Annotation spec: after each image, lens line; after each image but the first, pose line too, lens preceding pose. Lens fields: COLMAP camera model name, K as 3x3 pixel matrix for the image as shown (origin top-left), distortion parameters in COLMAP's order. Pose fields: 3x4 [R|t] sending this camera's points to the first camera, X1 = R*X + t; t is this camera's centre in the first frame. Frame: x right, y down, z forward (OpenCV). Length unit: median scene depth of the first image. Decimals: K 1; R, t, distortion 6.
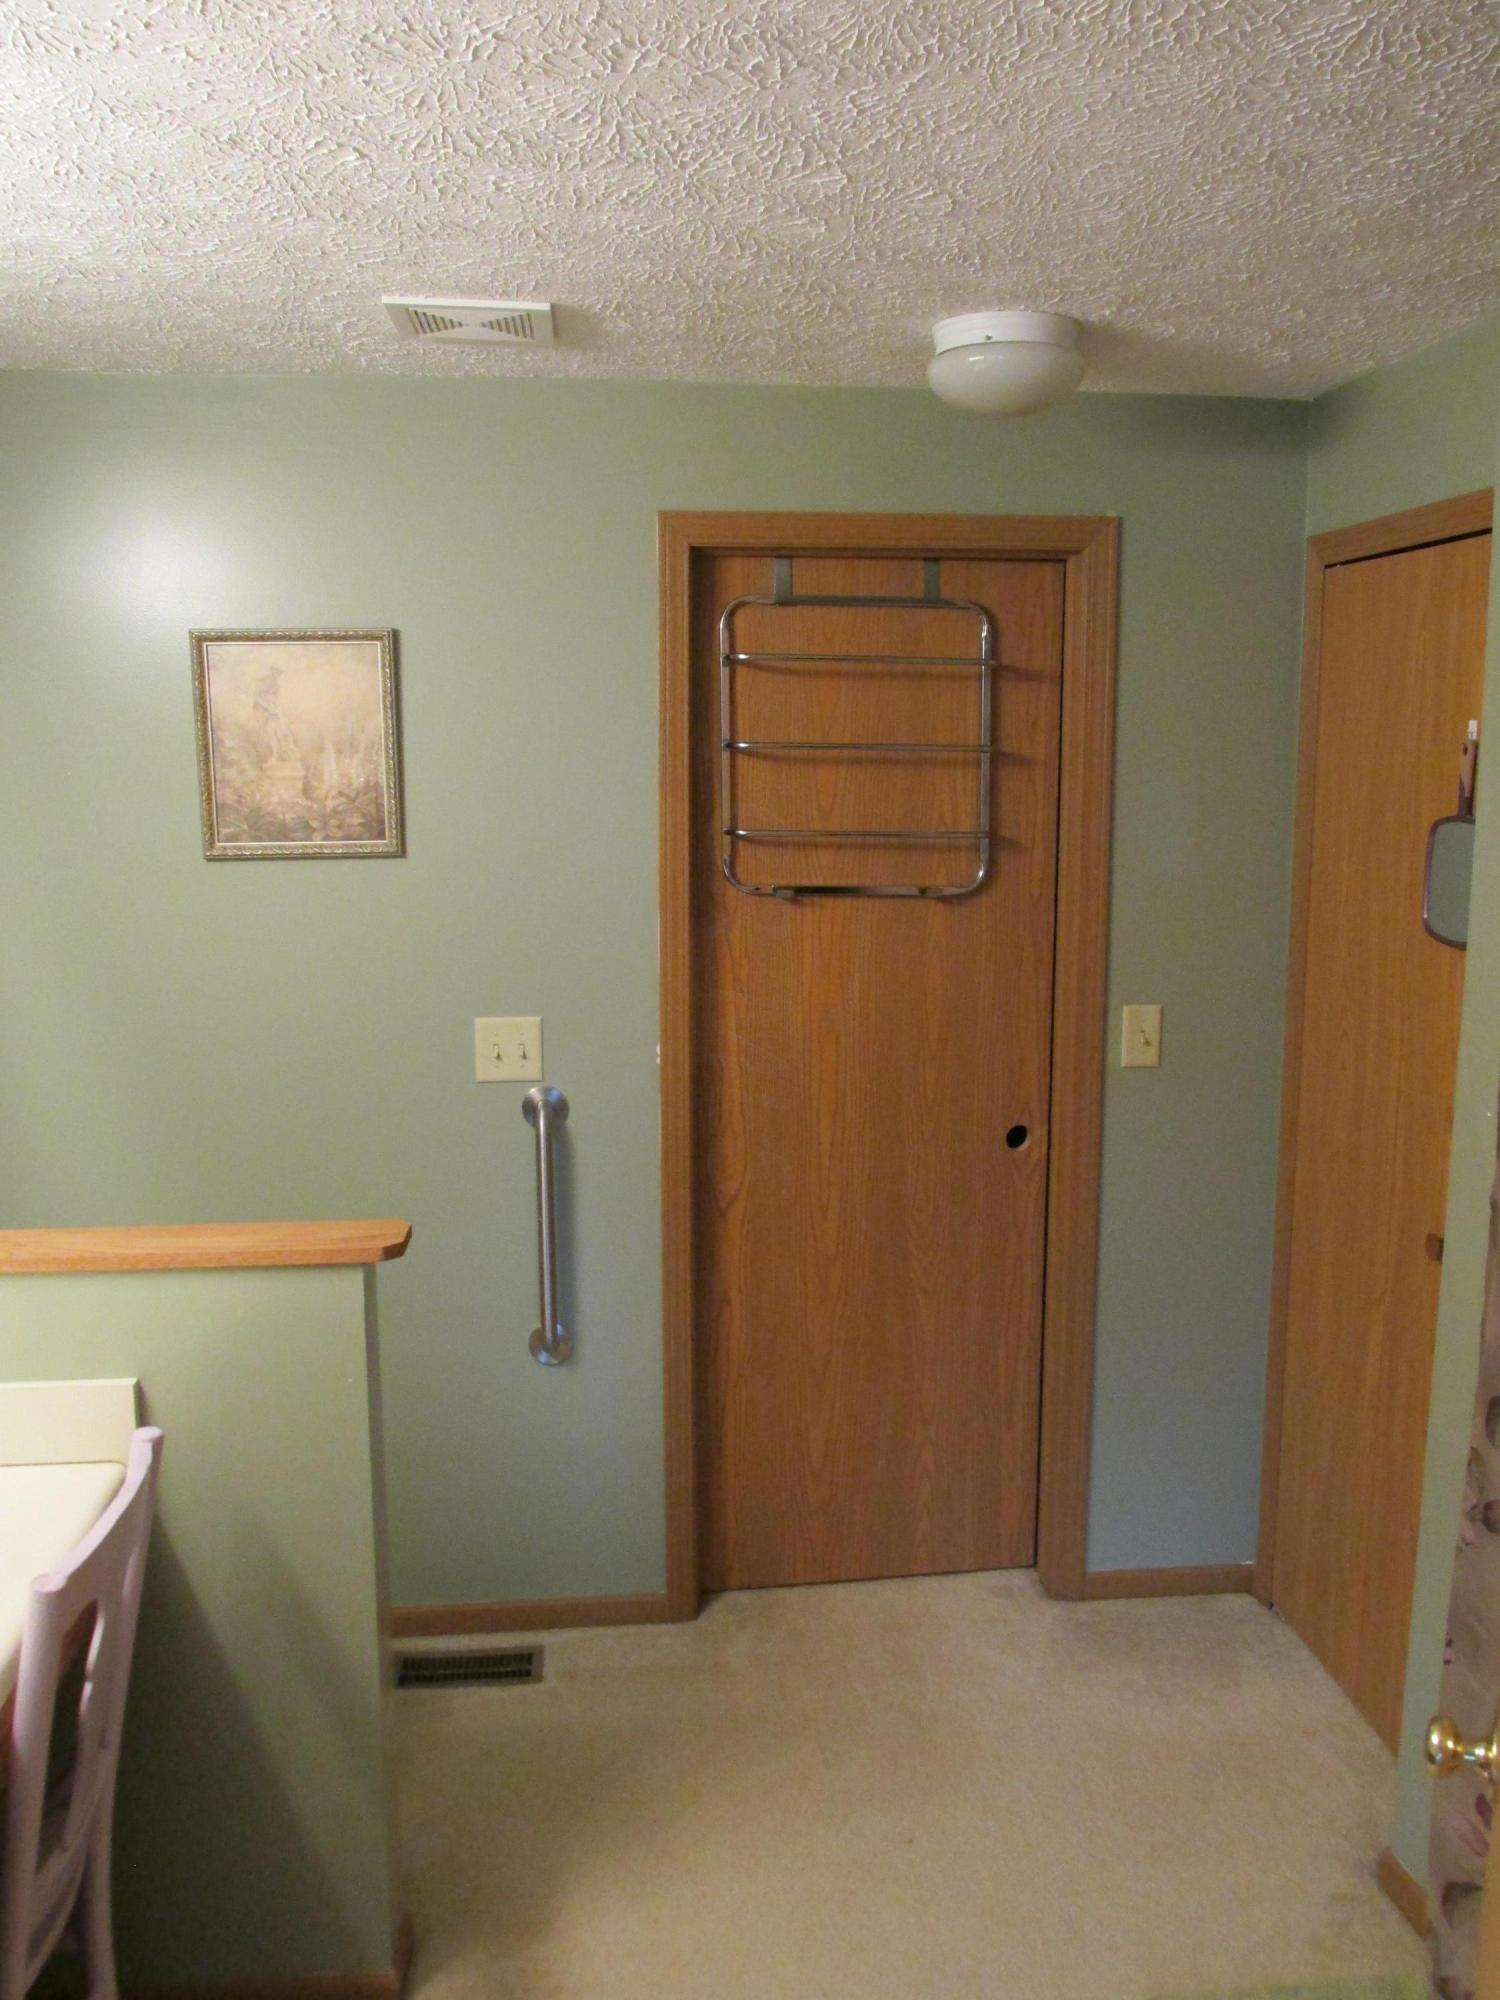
lens RADIAL K [[1659.3, 0, 750.0], [0, 1659.3, 1000.0], [0, 0, 1]] dist [-0.063174, 0.089057]
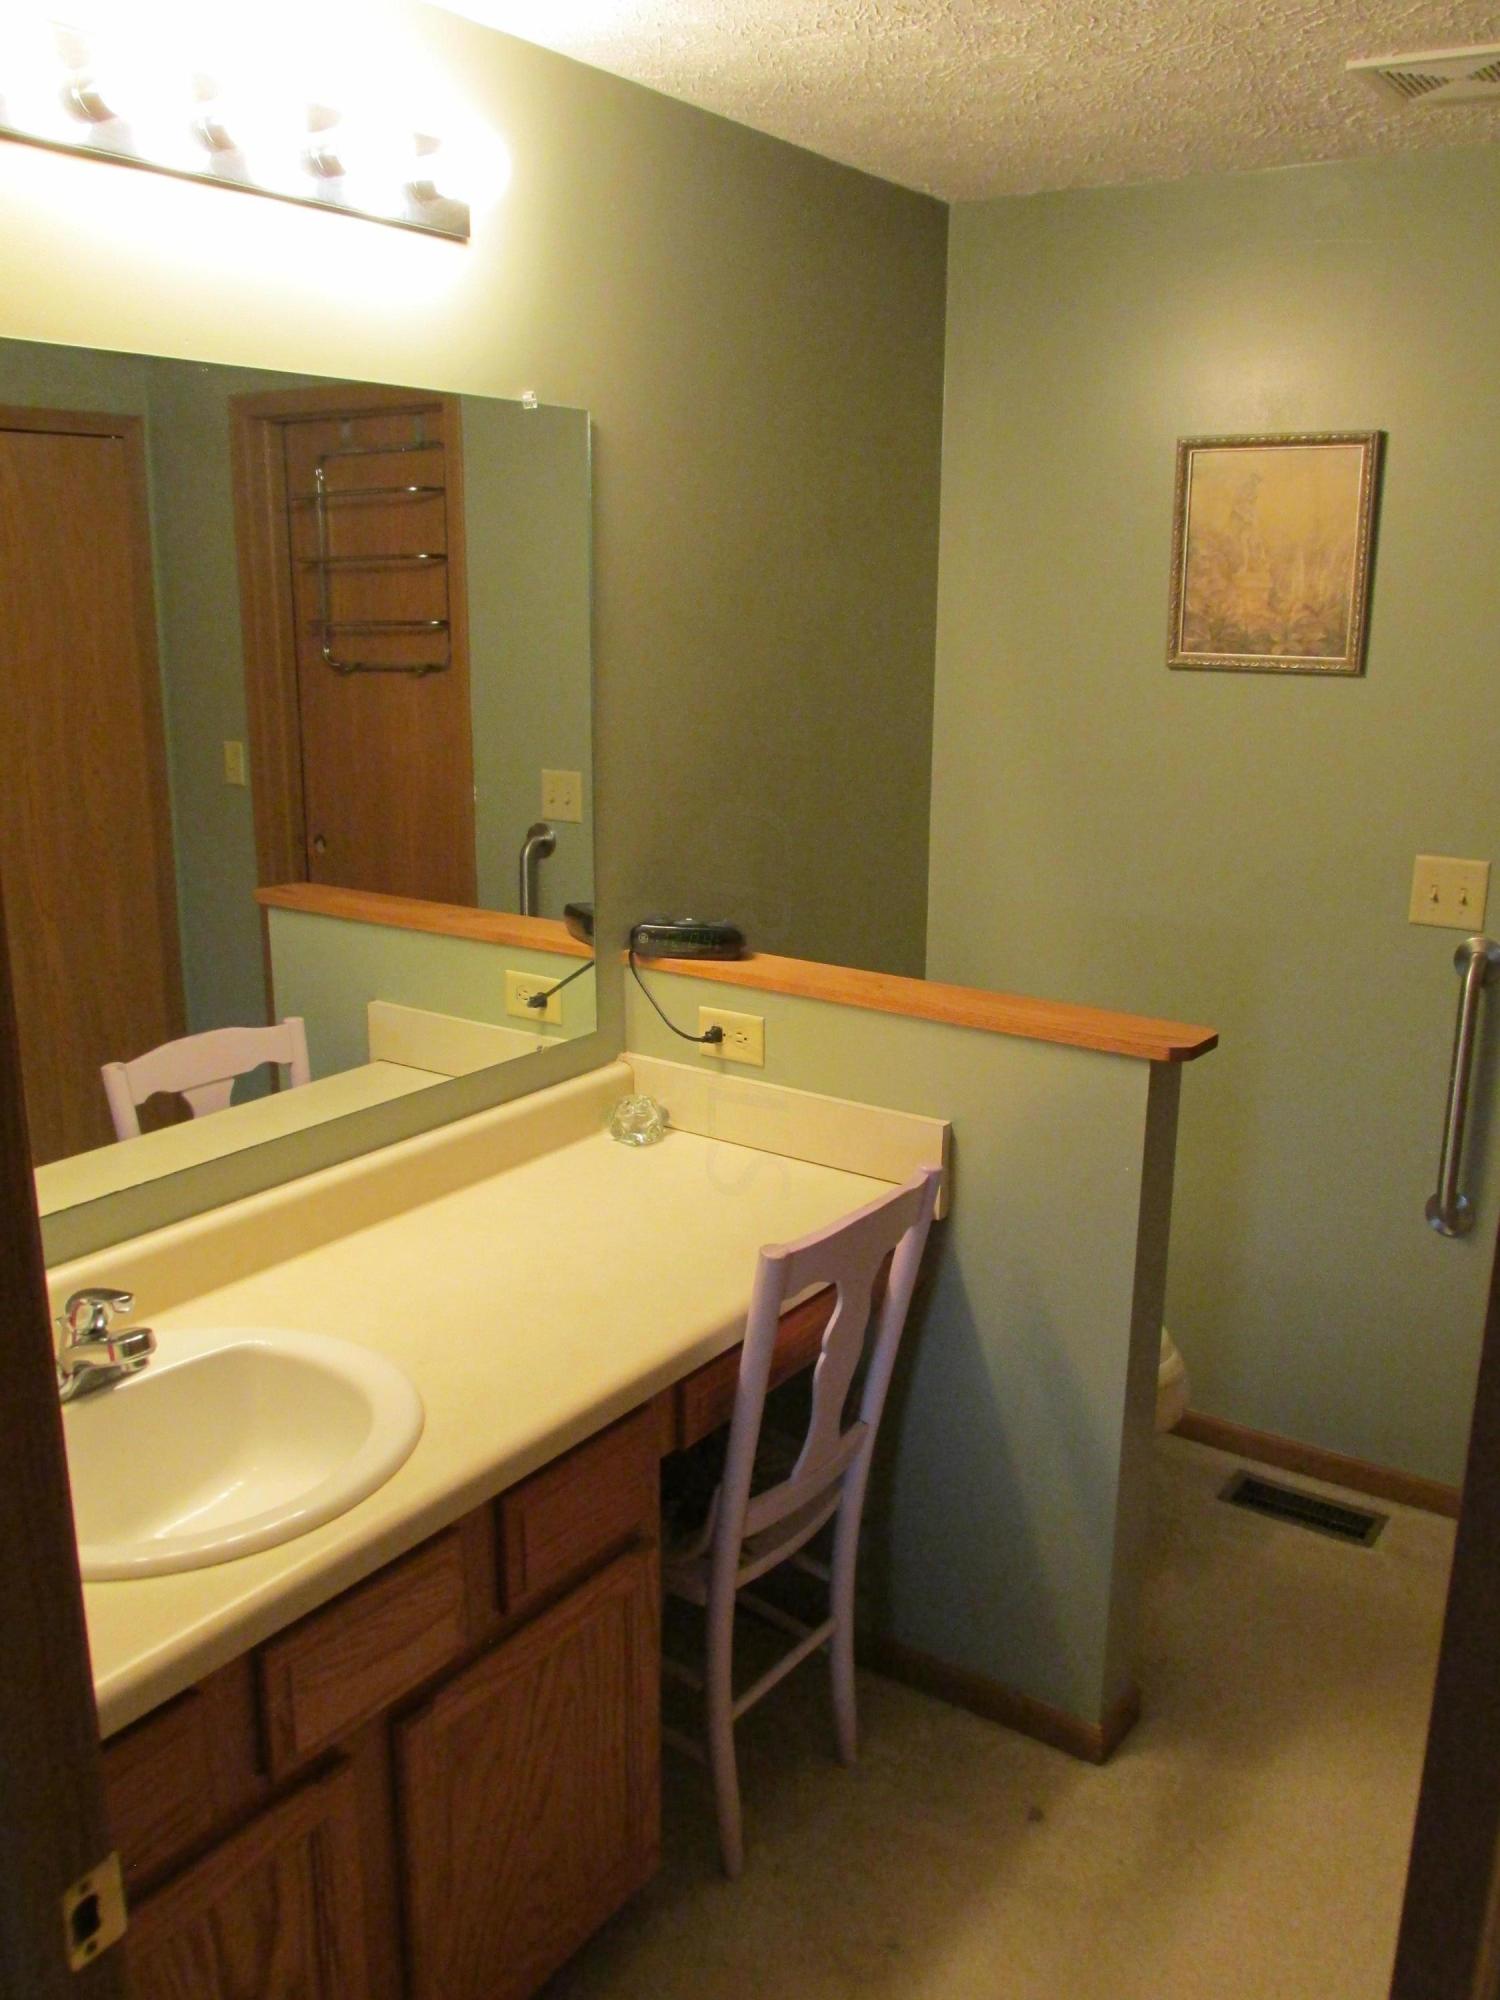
lens RADIAL K [[1647.3, 0, 750.0], [0, 1647.3, 1000.0], [0, 0, 1]] dist [-0.041867, 0.005035]
pose [[0.766382, 0.172643, -0.618752, 0.137535], [-0.112366, 0.984387, 0.135486, 0.009229], [0.632482, -0.034307, 0.773815, 0.040803]]
